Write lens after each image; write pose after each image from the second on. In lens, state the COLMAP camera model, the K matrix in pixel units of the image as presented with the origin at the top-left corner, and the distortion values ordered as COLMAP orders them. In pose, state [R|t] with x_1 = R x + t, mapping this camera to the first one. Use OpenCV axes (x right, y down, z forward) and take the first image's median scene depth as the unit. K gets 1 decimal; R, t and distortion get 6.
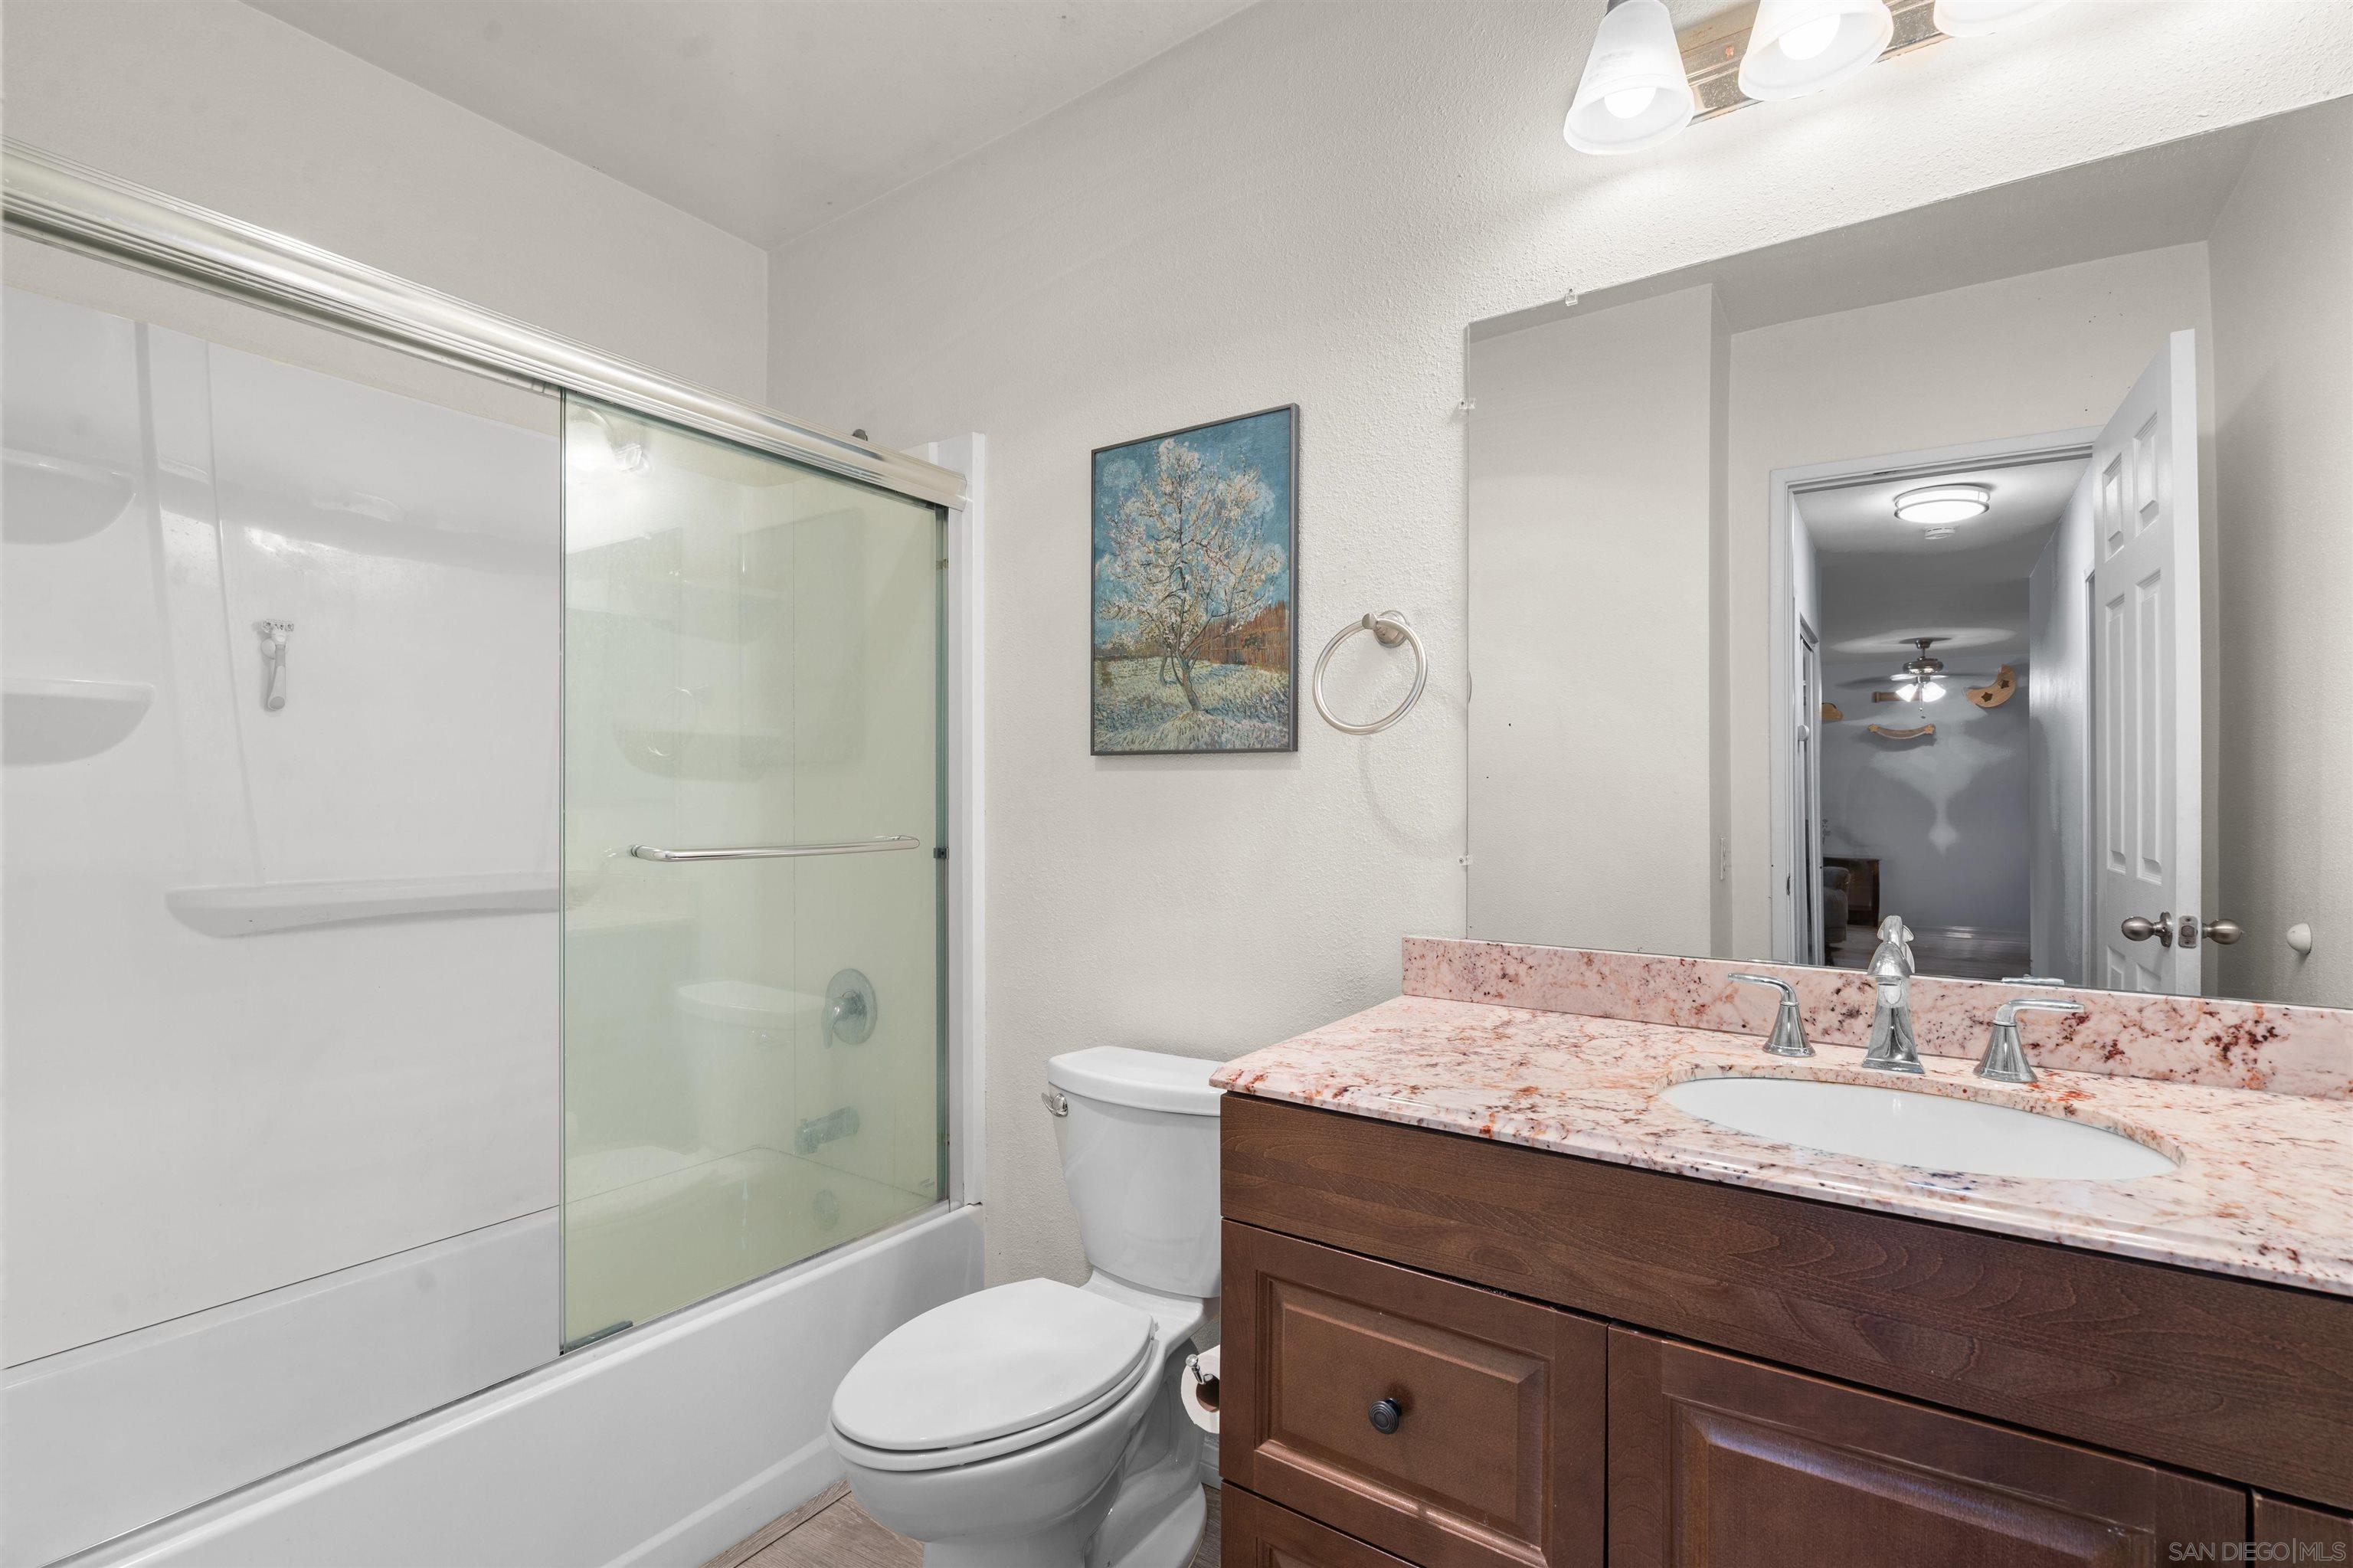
lens RADIAL K [[1061.6, 0, 1170.9], [0, 1061.6, 807.2], [0, 0, 1]] dist [-0.004653, 0.001749]
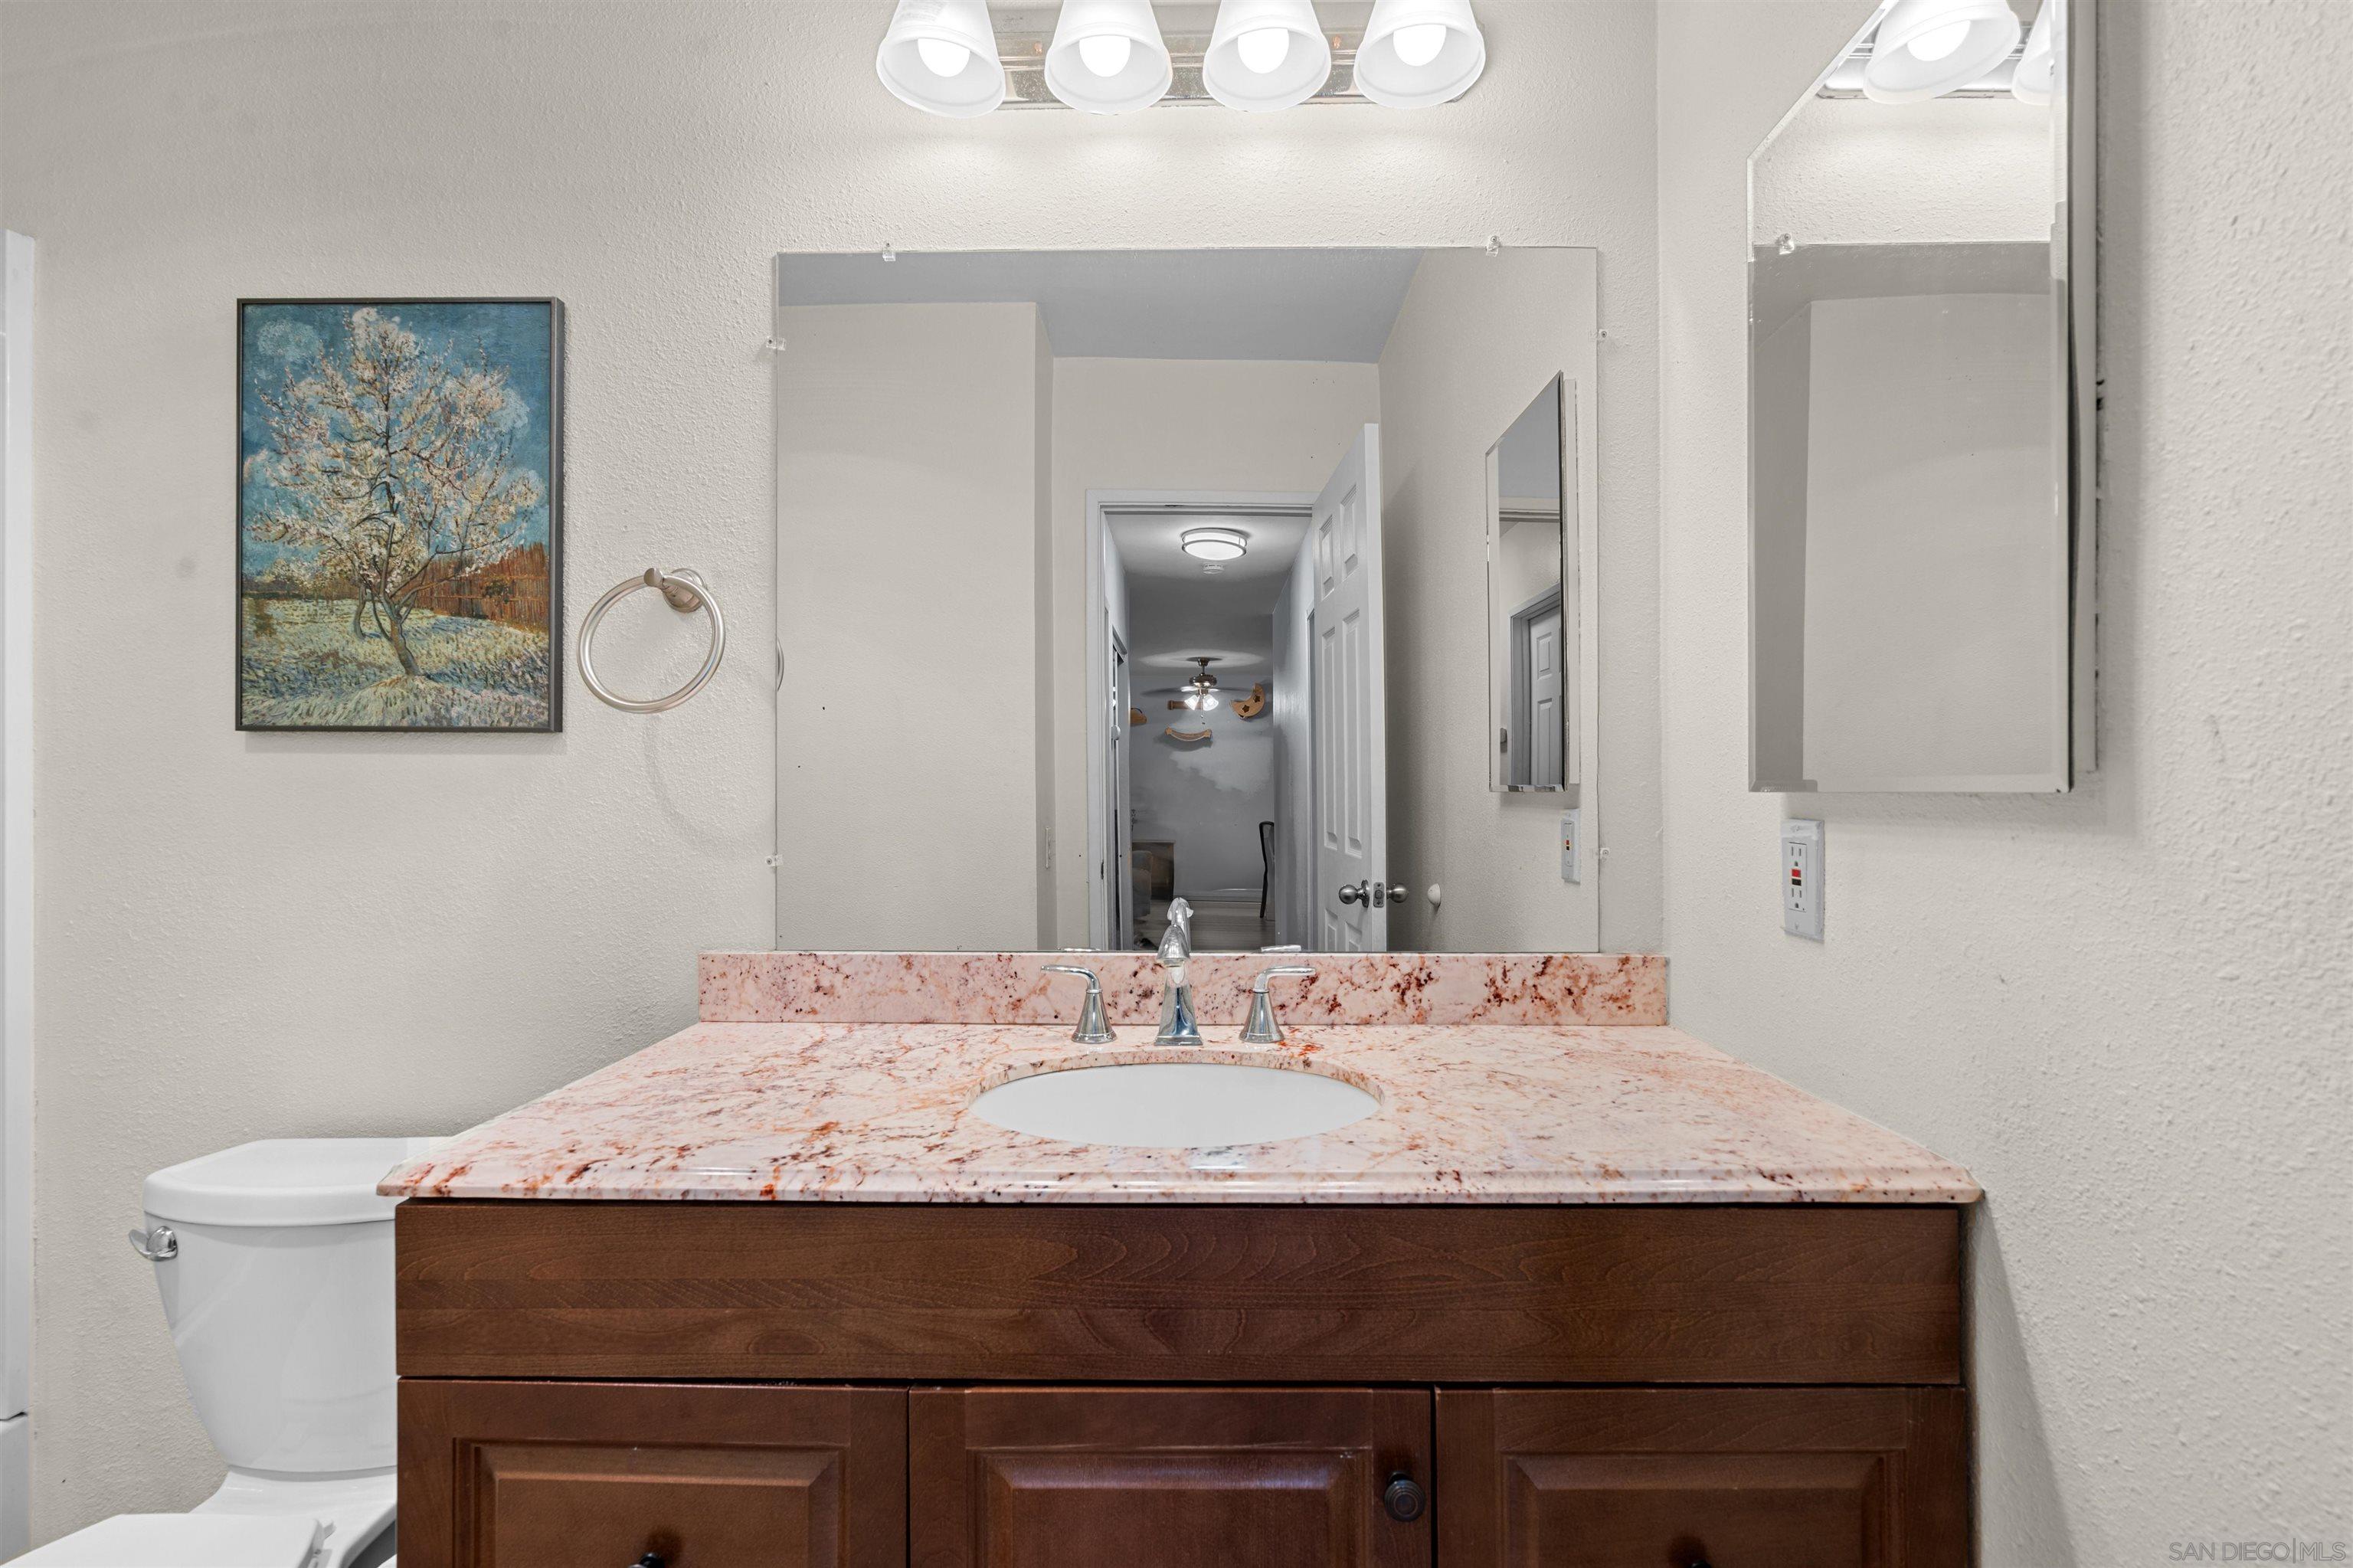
lens RADIAL K [[1061.6, 0, 1170.9], [0, 1061.6, 807.2], [0, 0, 1]] dist [-0.004653, 0.001749]
pose [[0.833309, -0.009619, 0.552723, 0.086943], [0.006457, 0.999950, 0.007667, 0.001125], [-0.552769, -0.002820, 0.833330, 0.114839]]
